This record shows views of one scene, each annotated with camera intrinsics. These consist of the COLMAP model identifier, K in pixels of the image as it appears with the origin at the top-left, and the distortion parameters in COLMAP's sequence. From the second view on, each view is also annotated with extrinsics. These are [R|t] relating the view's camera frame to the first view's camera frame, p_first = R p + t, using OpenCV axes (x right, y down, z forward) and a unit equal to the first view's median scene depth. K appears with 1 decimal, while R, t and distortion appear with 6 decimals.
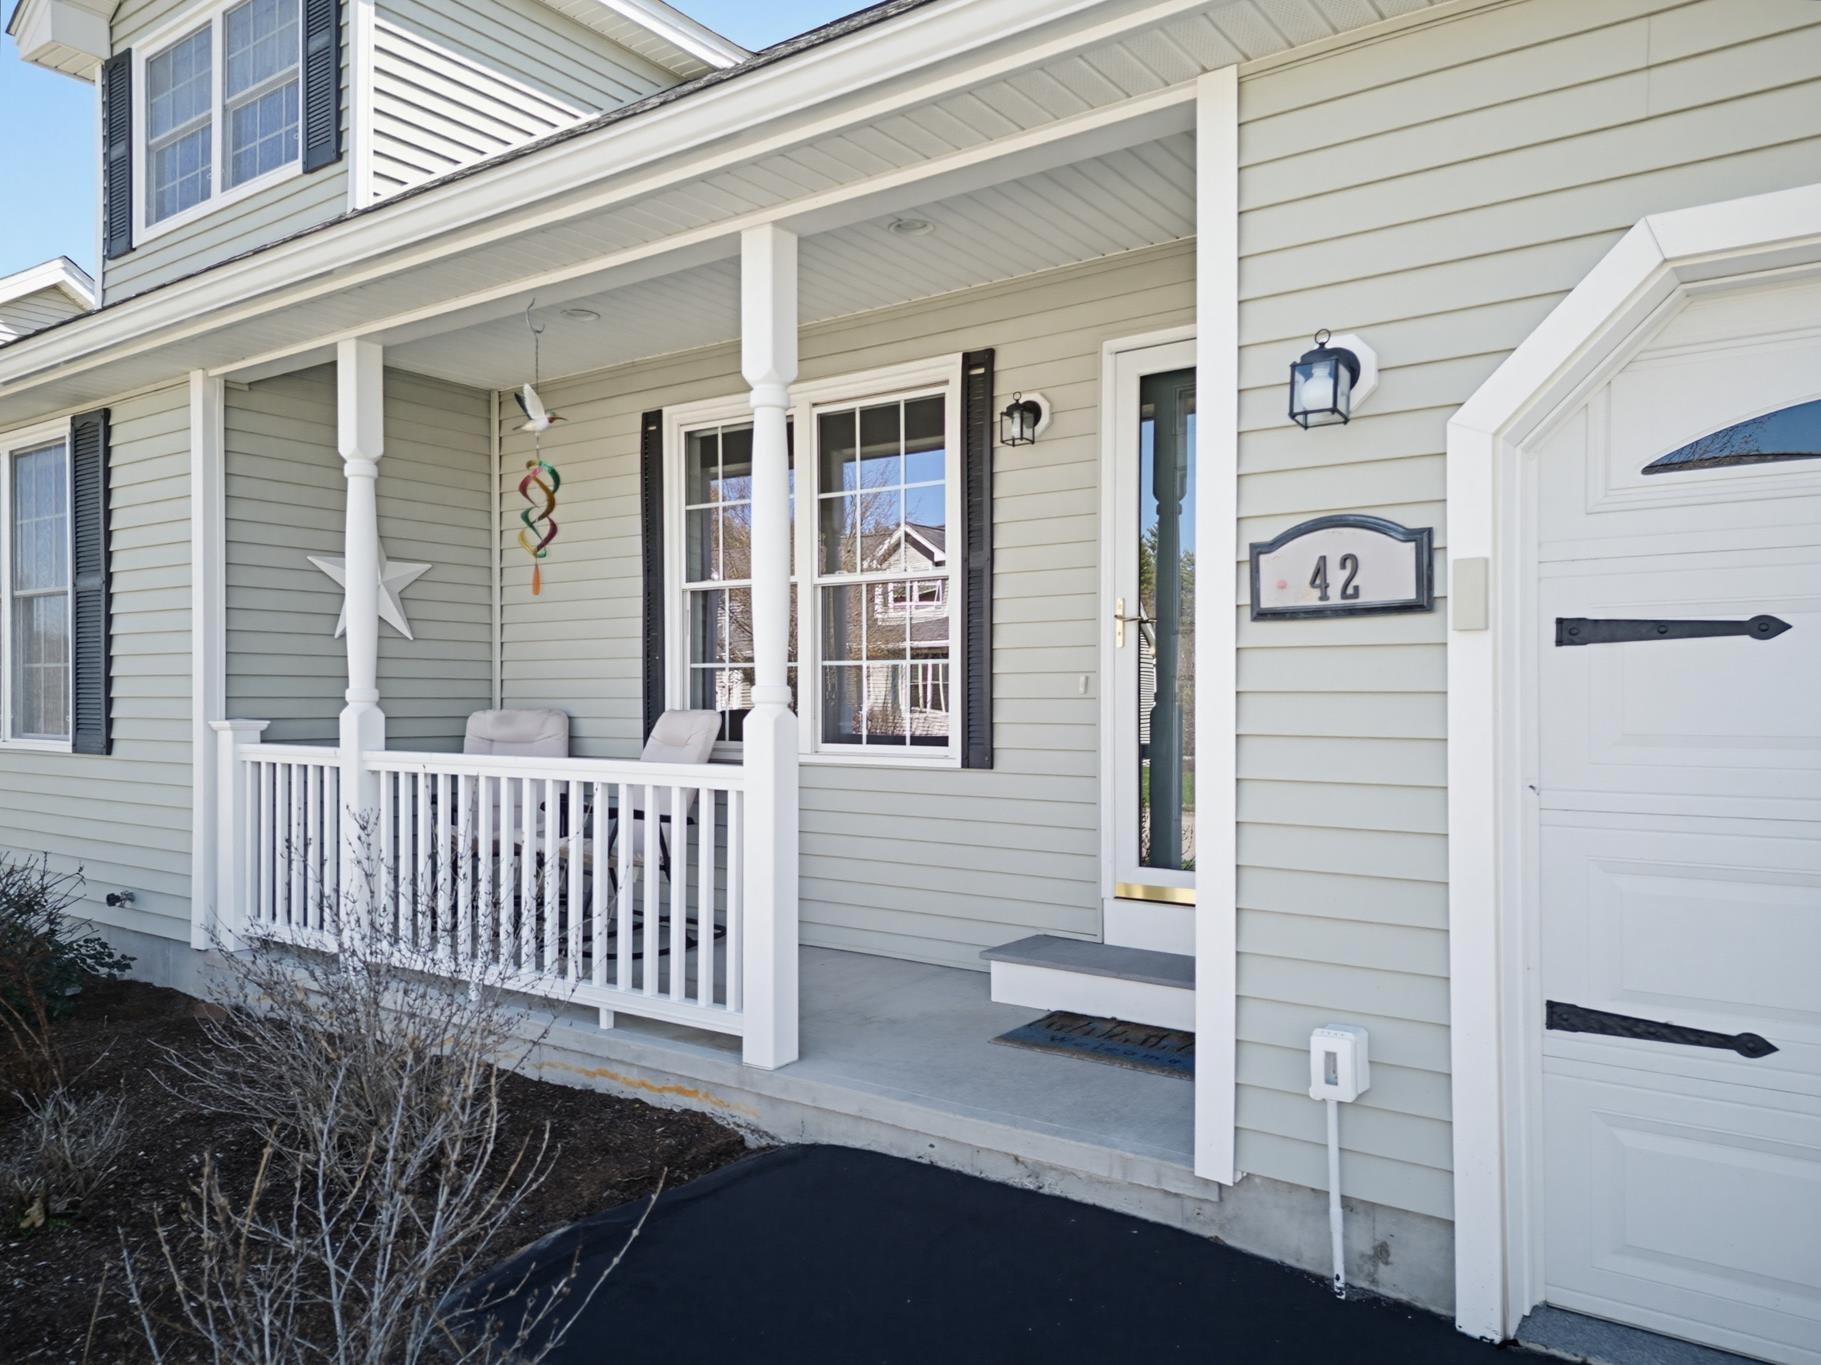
lens RADIAL K [[1328.2, 0, 910.5], [0, 1328.2, 682.5], [0, 0, 1]] dist [0.031601, -0.000118]
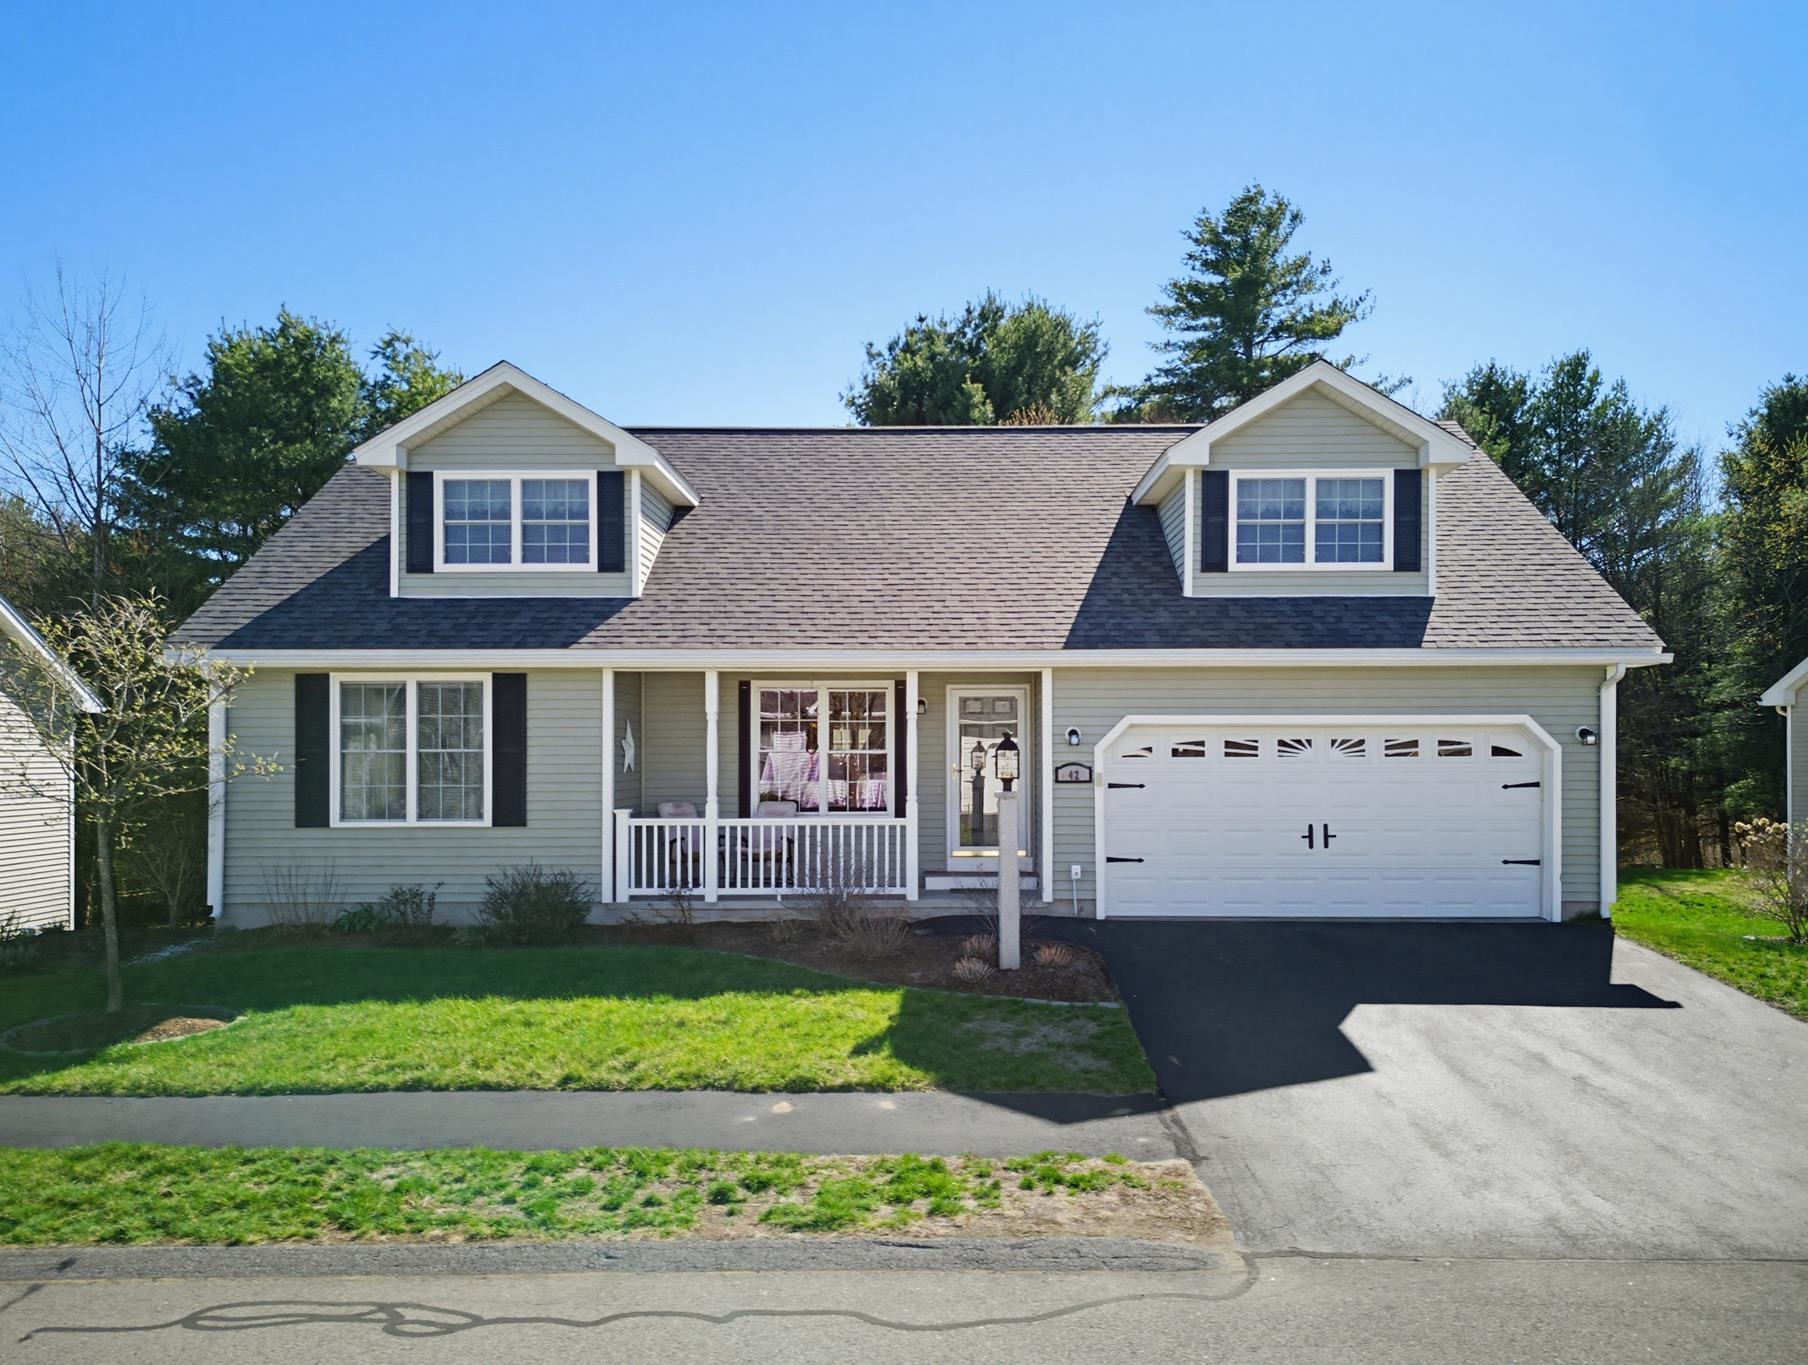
lens RADIAL K [[1316.3, 0, 931.4], [0, 1316.3, 736.4], [0, 0, 1]] dist [0.046131, -0.002755]
pose [[0.810180, 0.005624, 0.586154, -1.954147], [-0.004630, 0.999984, -0.003194, -0.134348], [-0.586163, -0.000126, 0.810193, -1.740003]]
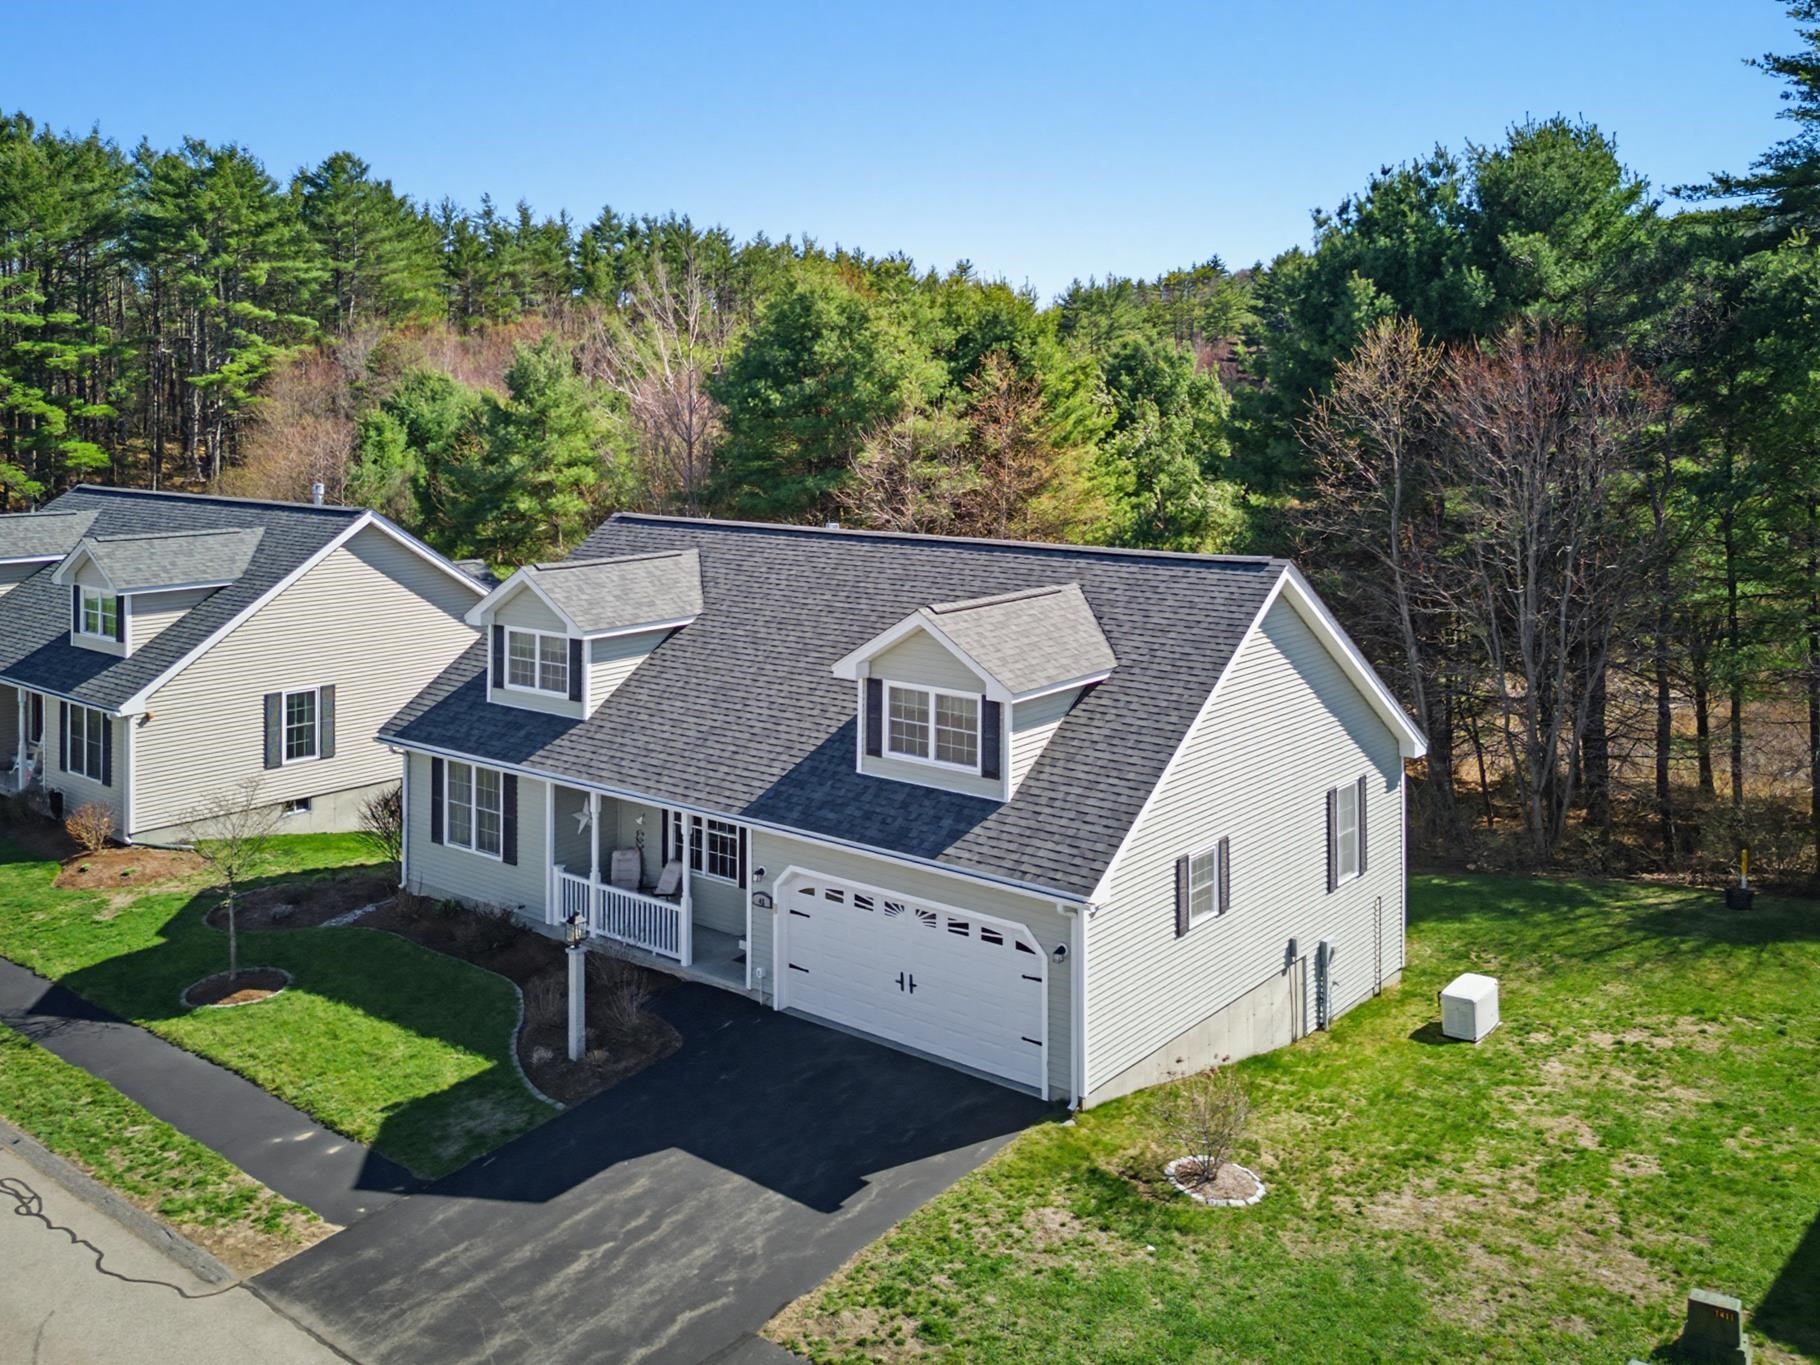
lens RADIAL K [[1567.3, 0, 934.4], [0, 1567.3, 412.0], [0, 0, 1]] dist [0.035914, -0.005787]
pose [[0.999472, -0.002063, -0.032439, 0.970673], [0.002614, 0.999853, 0.016973, -1.795576], [0.032399, -0.017049, 0.999330, -4.615115]]
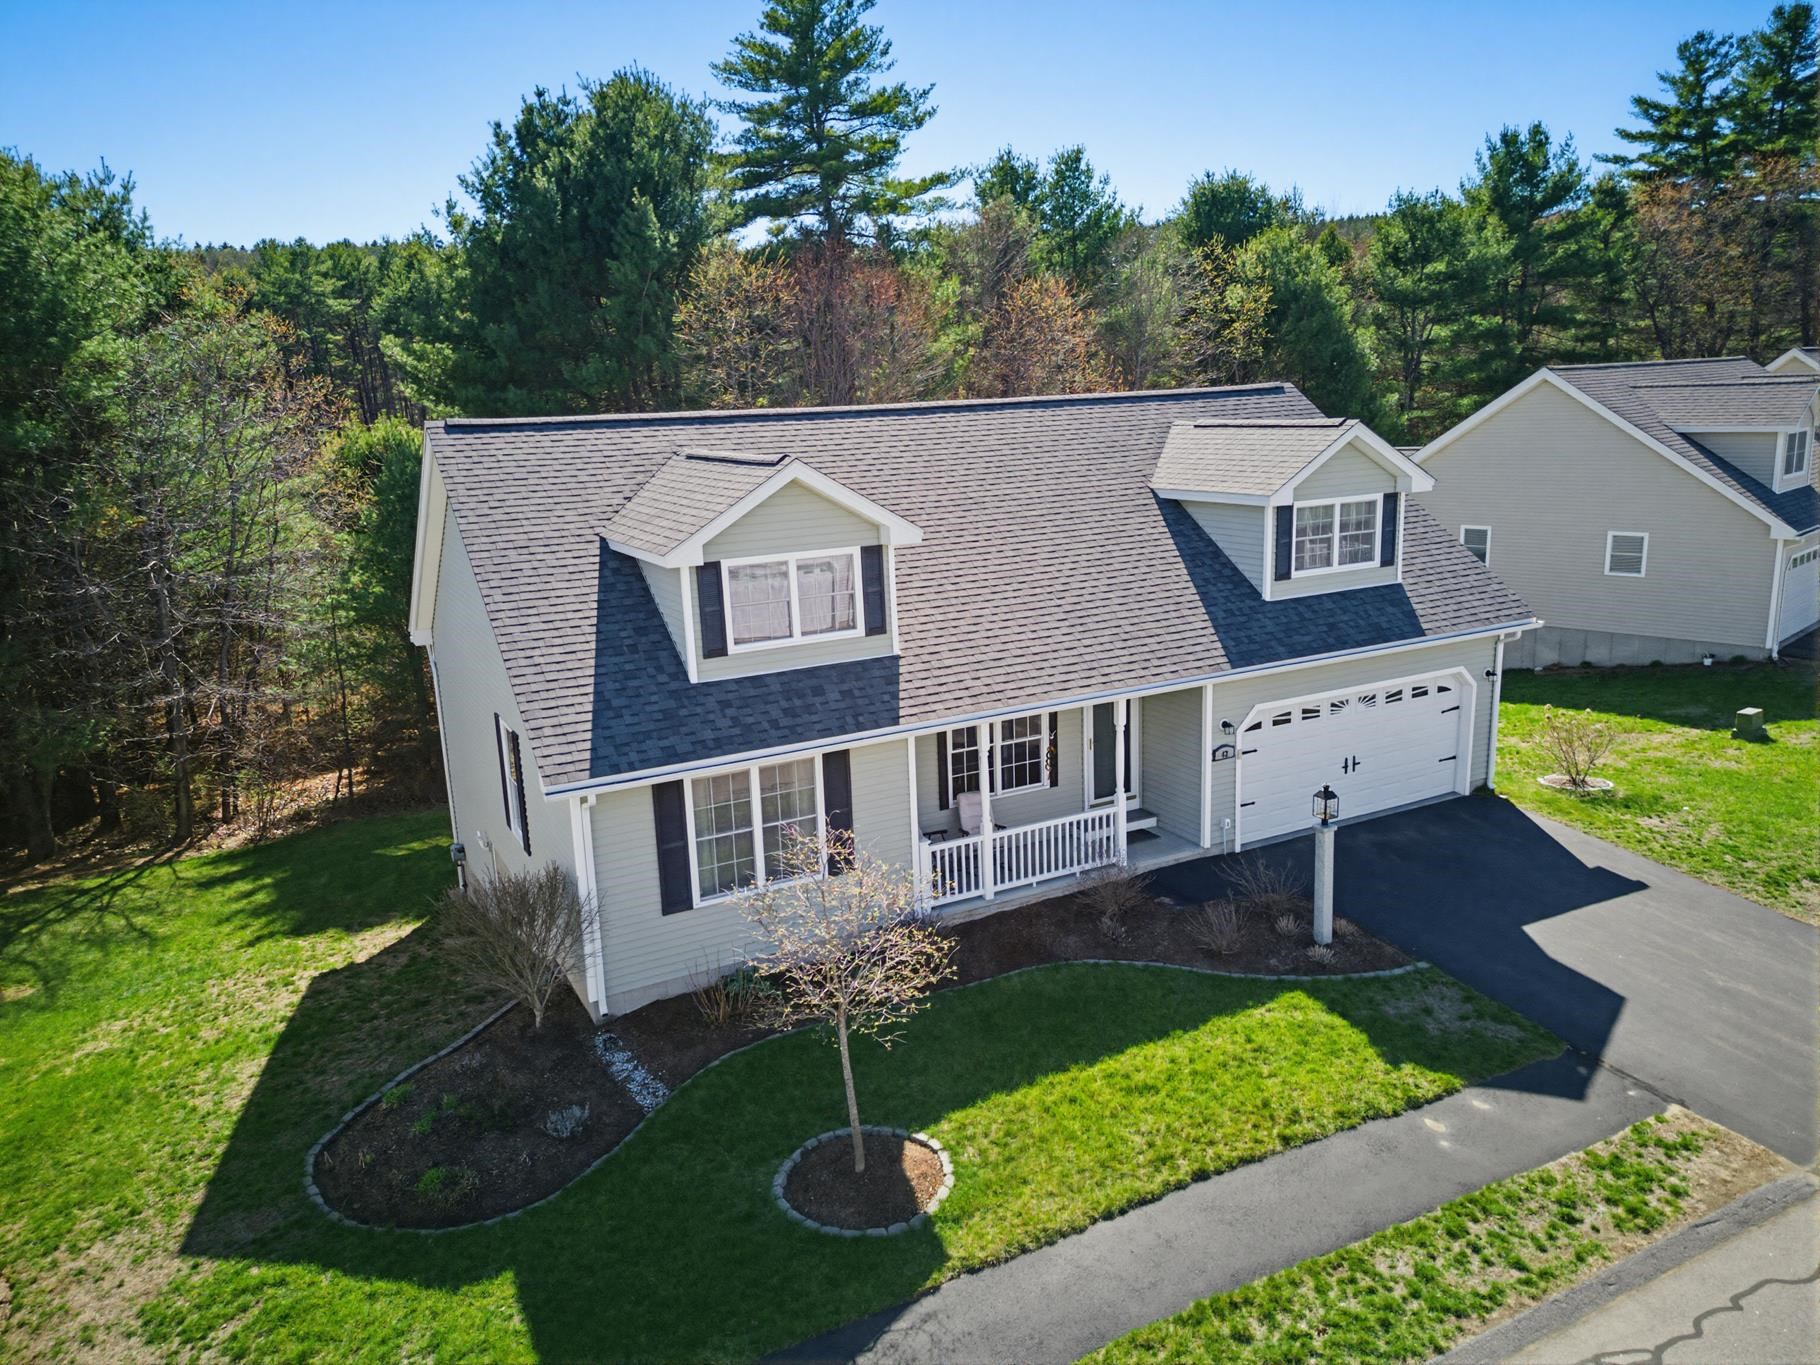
lens RADIAL K [[1274.7, 0, 910.0], [0, 1274.7, 682.5], [0, 0, 1]] dist [0.043361, -0.004991]
pose [[0.440339, -0.218543, 0.870827, -3.819552], [0.031228, 0.973064, 0.228410, -1.262004], [-0.897288, -0.073383, 0.435303, -0.218887]]
